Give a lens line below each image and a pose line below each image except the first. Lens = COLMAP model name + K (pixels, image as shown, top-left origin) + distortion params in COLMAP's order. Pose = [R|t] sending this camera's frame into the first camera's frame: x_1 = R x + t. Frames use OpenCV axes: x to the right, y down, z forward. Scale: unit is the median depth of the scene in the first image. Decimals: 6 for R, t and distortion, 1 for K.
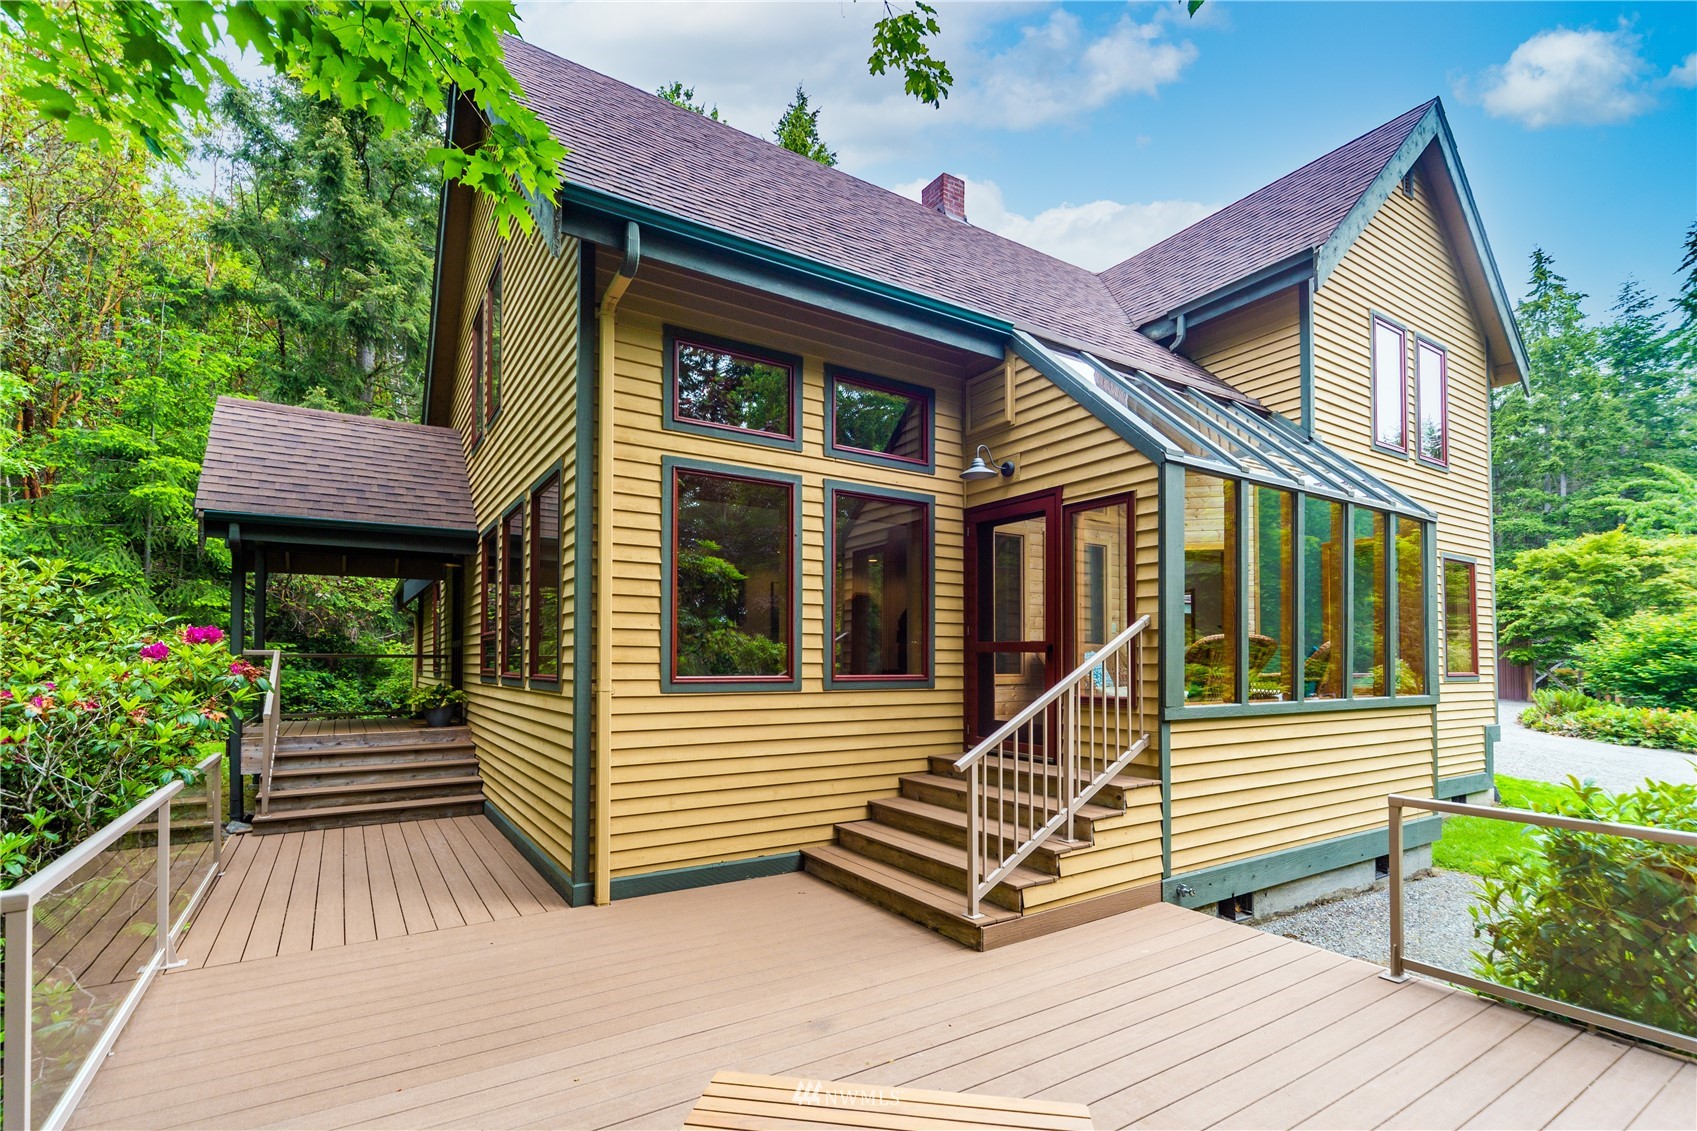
lens RADIAL K [[778.2, 0, 845.2], [0, 778.2, 569.0], [0, 0, 1]] dist [0.002647, 0.000267]
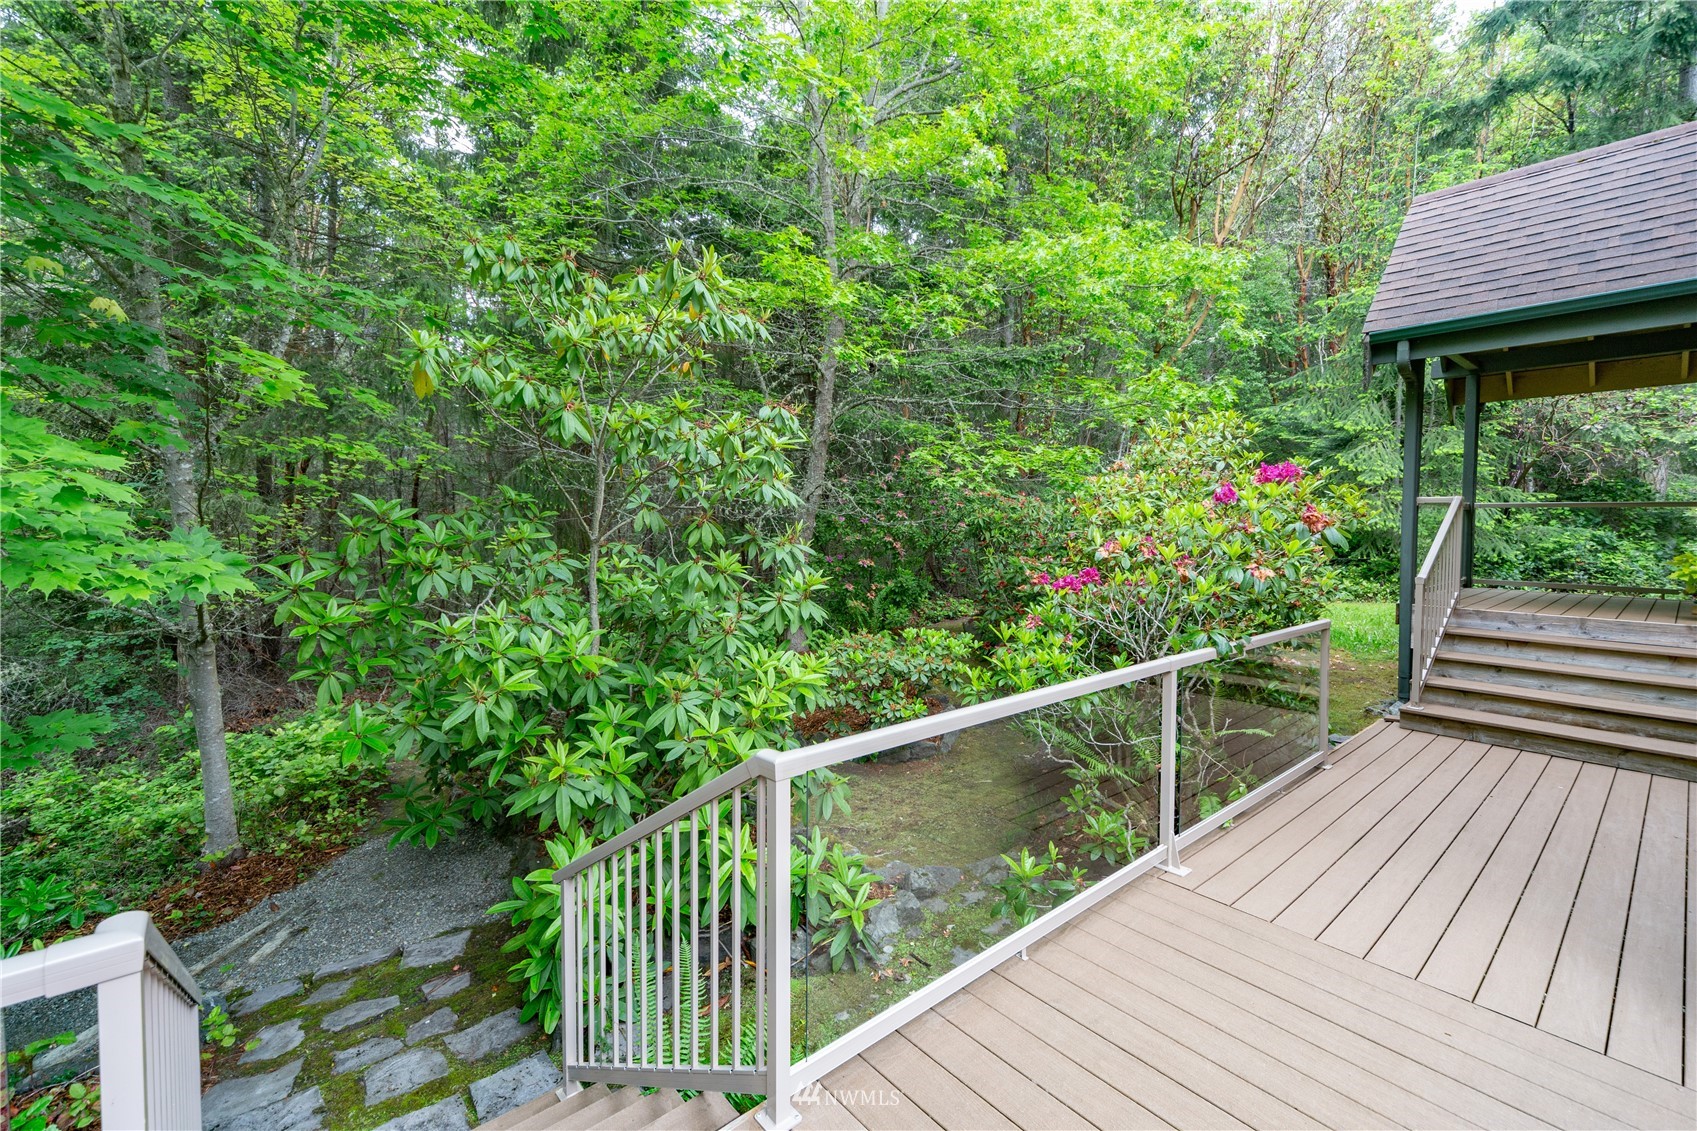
lens RADIAL K [[778.2, 0, 847.4], [0, 778.2, 569.1], [0, 0, 1]] dist [0.002647, 0.000267]
pose [[0.160504, 0.065987, -0.984827, -0.039503], [0.112204, 0.990075, 0.084626, 0.026450], [0.980637, -0.124085, 0.151507, 0.177558]]
